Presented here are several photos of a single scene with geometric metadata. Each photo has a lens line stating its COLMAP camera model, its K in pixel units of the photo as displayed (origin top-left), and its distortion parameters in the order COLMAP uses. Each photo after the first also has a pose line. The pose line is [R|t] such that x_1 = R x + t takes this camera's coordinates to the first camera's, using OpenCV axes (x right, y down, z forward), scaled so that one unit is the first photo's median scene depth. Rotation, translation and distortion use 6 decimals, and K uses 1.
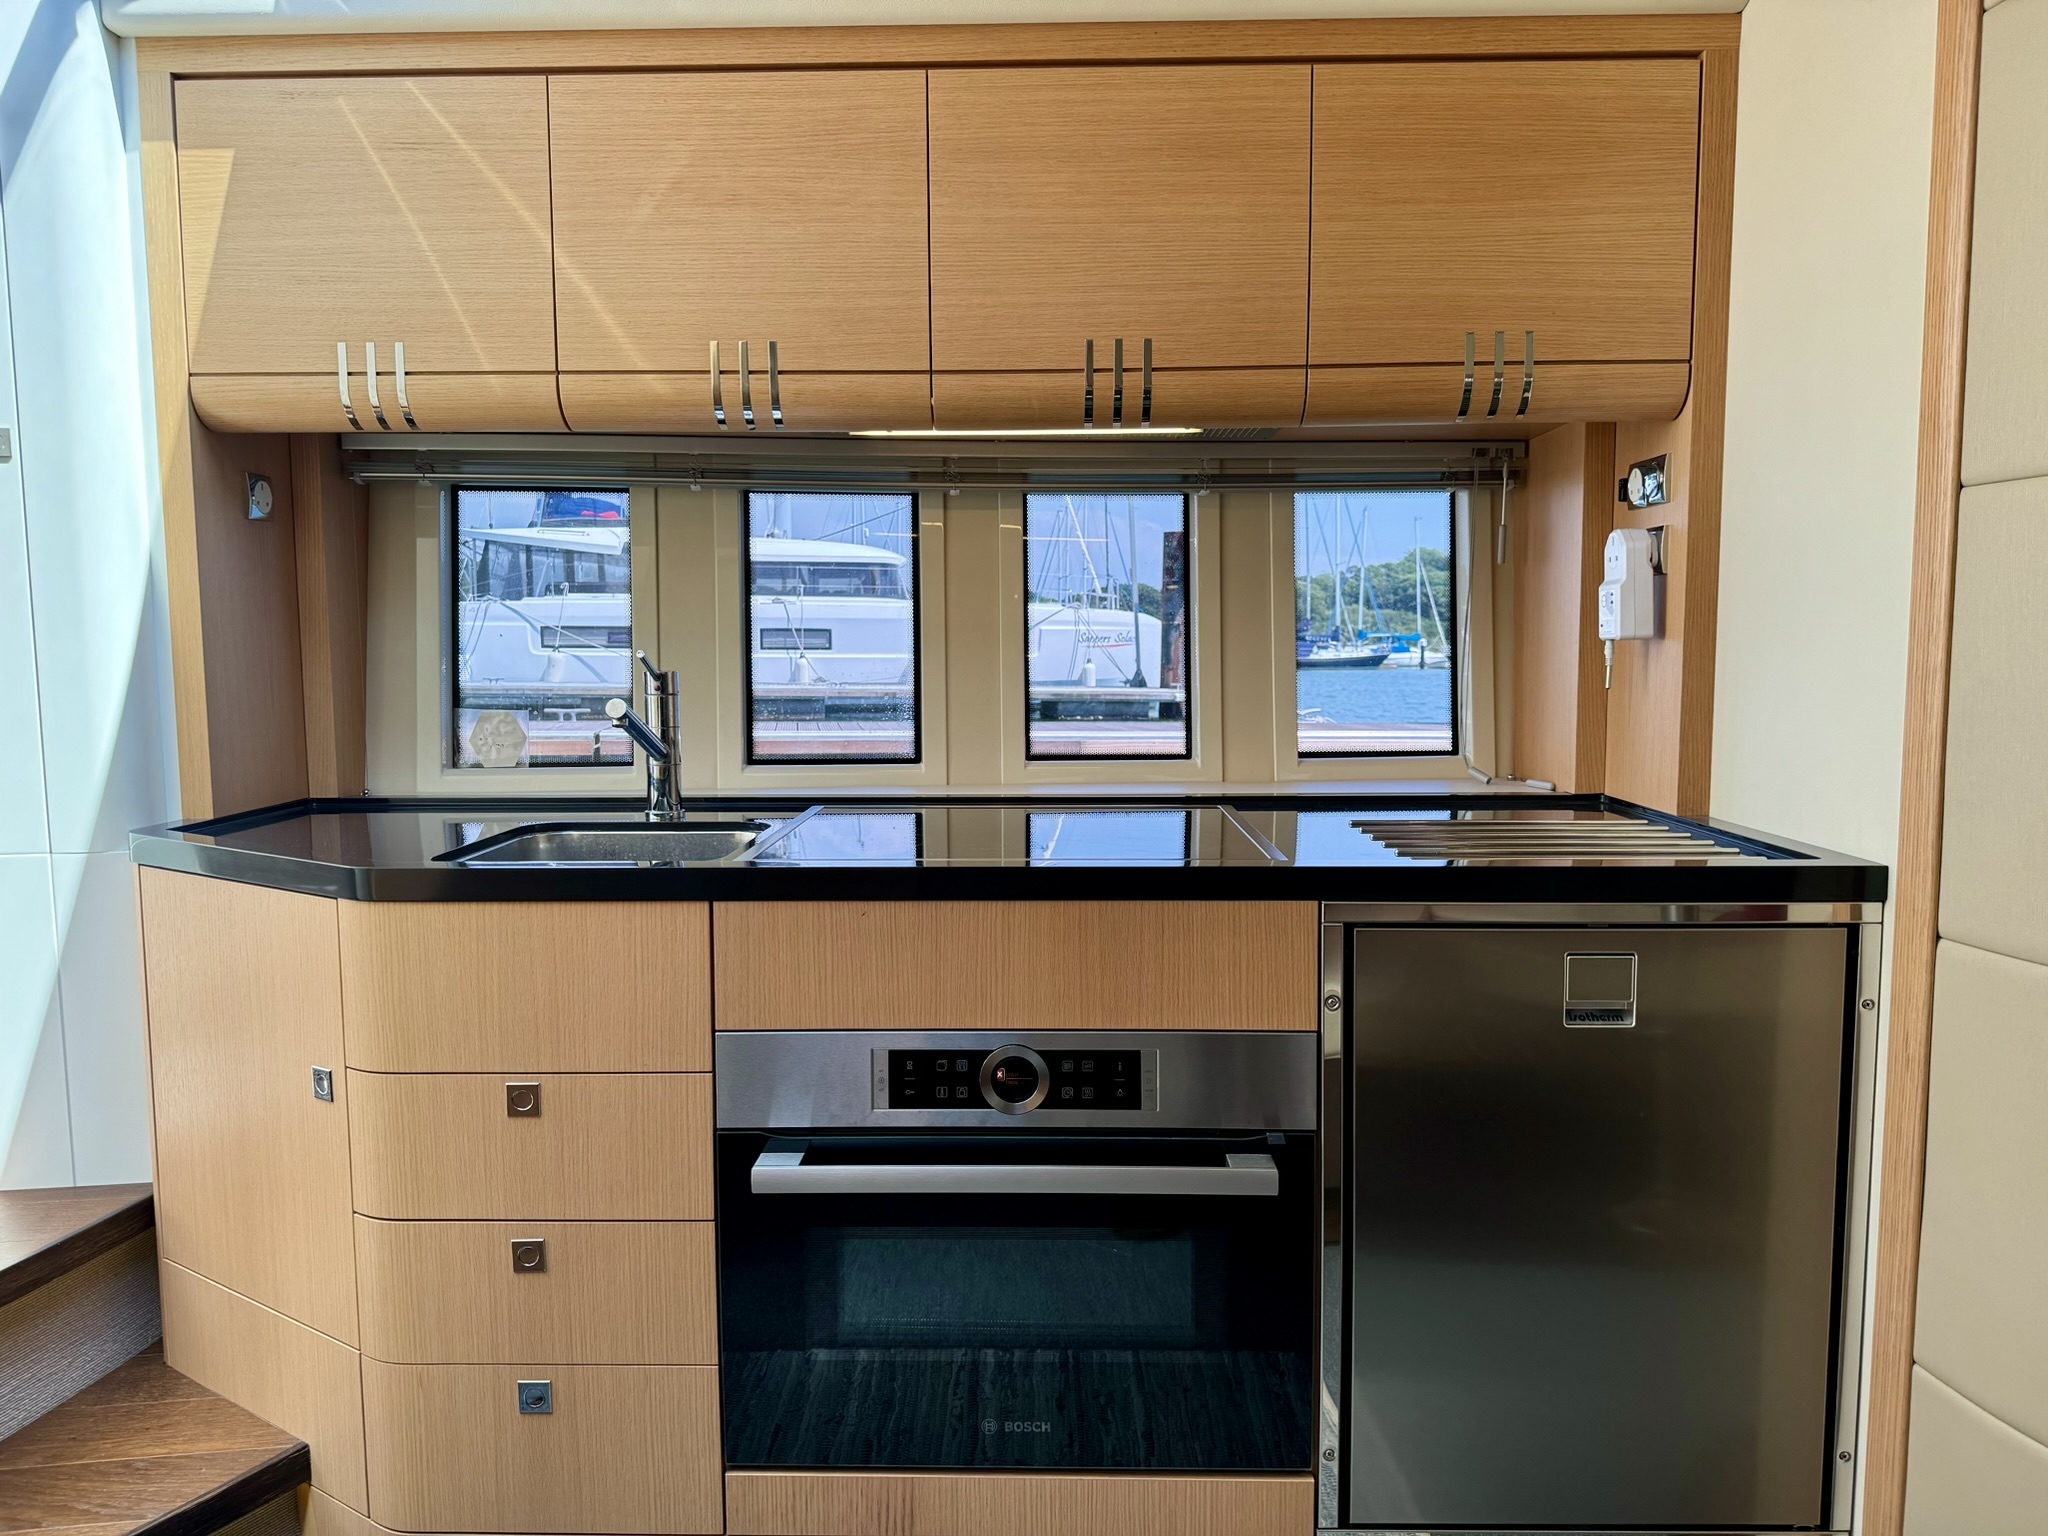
lens RADIAL K [[1432.7, 0, 1033.5], [0, 1432.7, 775.3], [0, 0, 1]] dist [-0.004930, -0.021257]
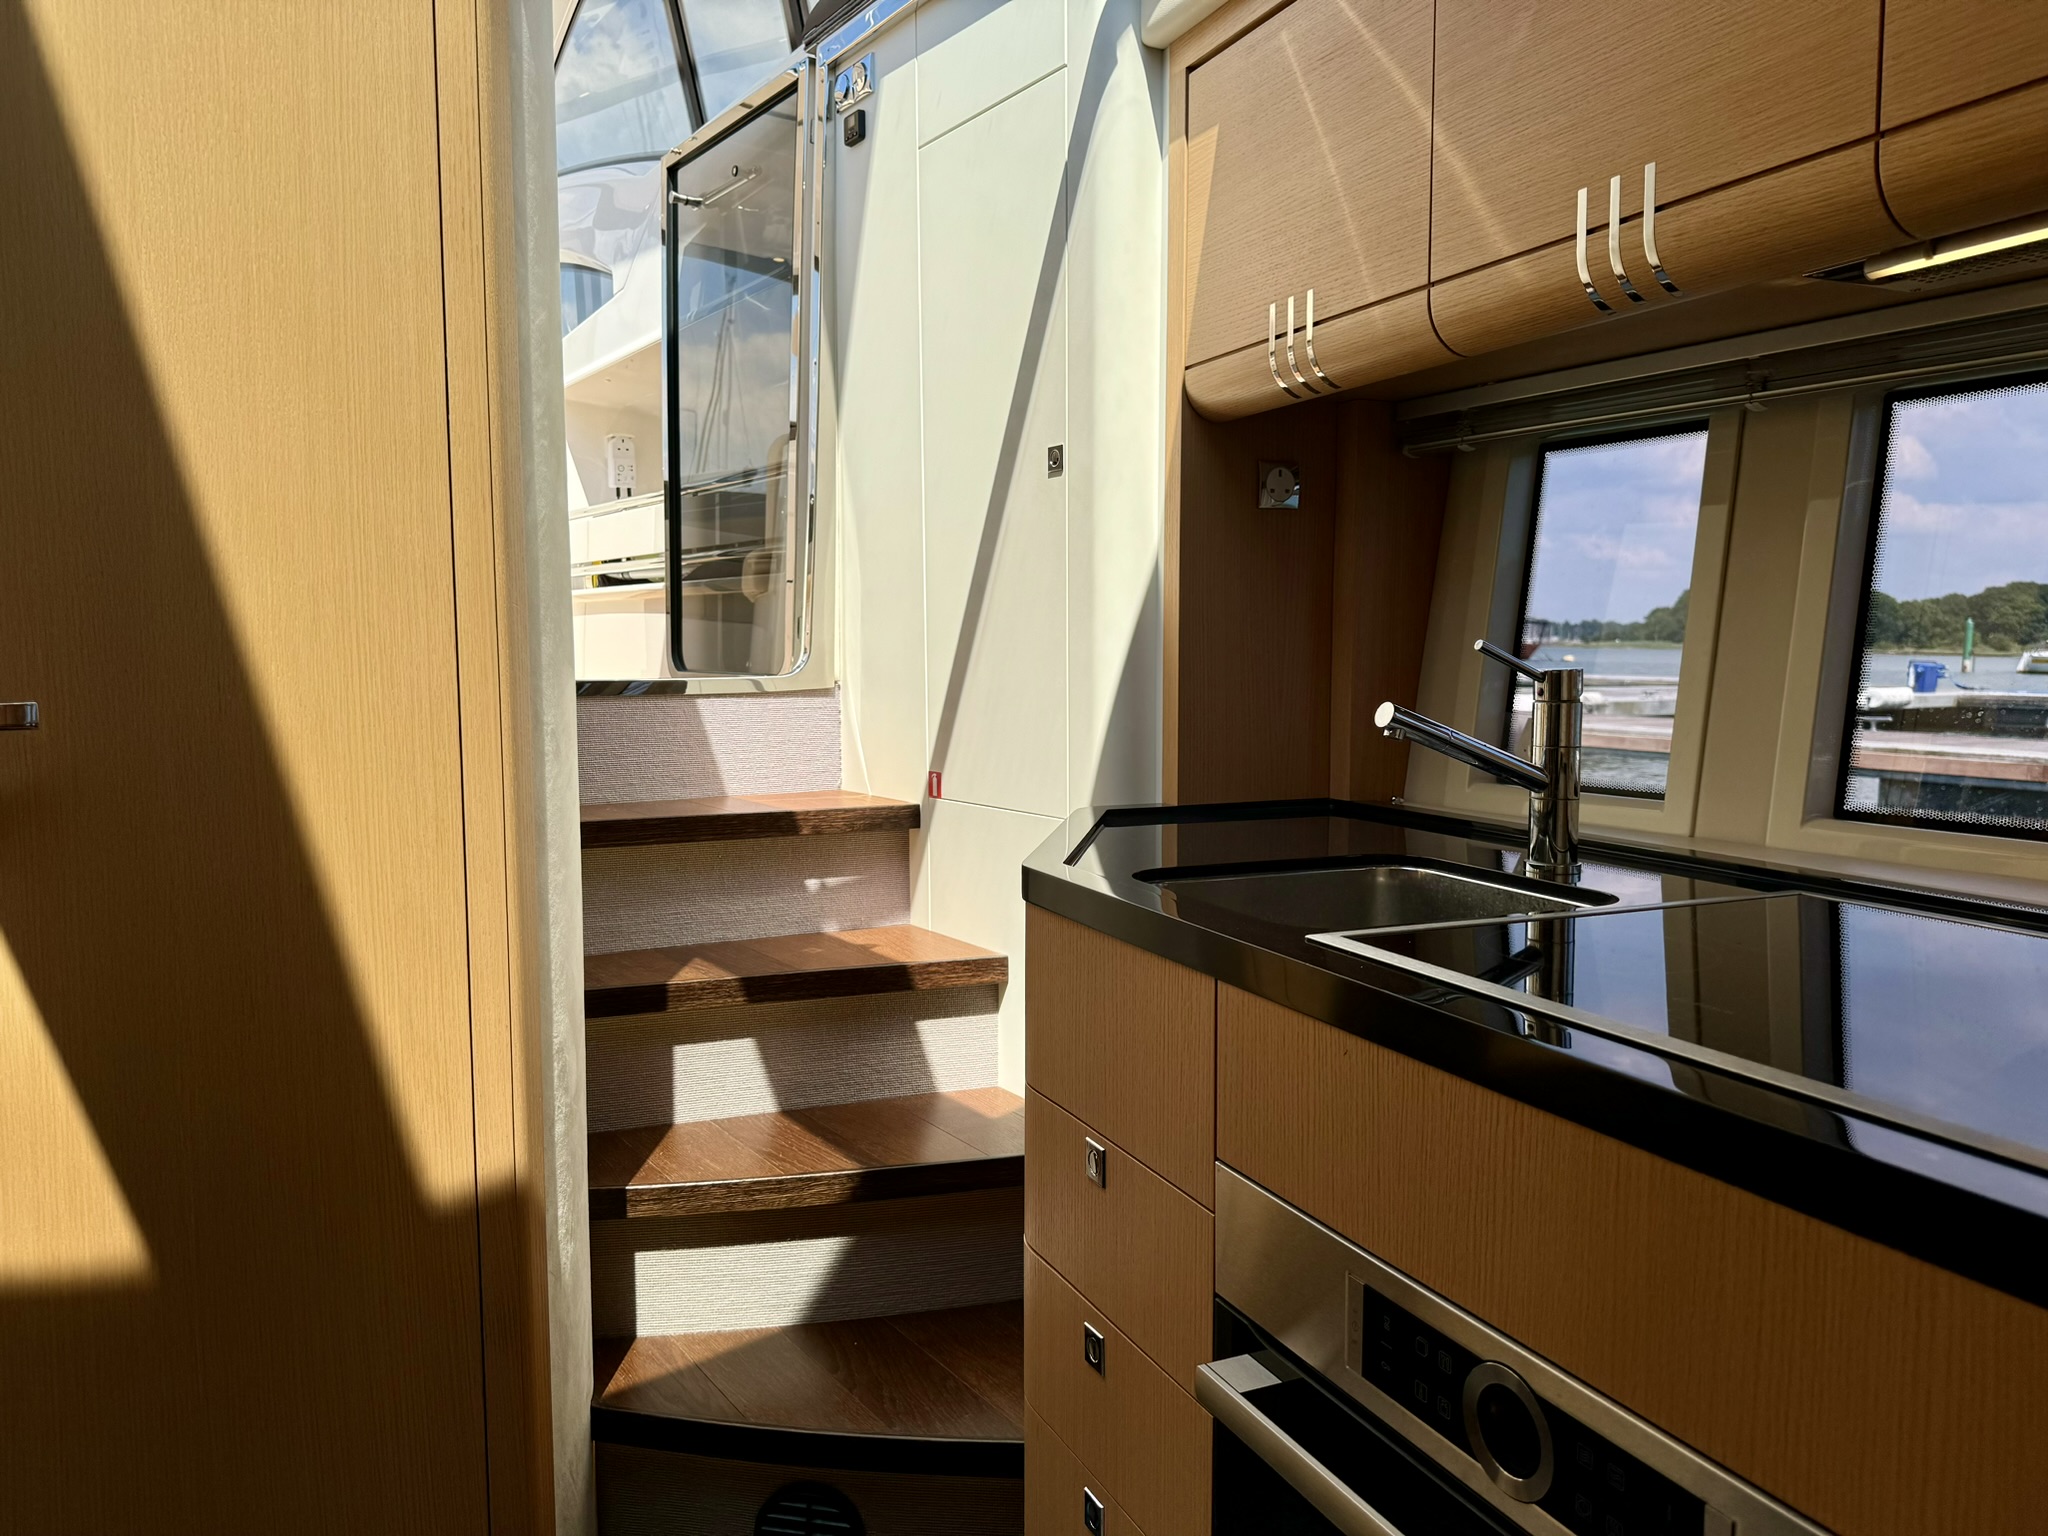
lens RADIAL K [[1432.7, 0, 1033.5], [0, 1432.7, 775.3], [0, 0, 1]] dist [-0.004930, -0.021257]
pose [[0.424537, 0.087427, -0.901180, 0.307662], [-0.078498, 0.995133, 0.059562, -0.044160], [0.902001, 0.045454, 0.429334, 0.482256]]
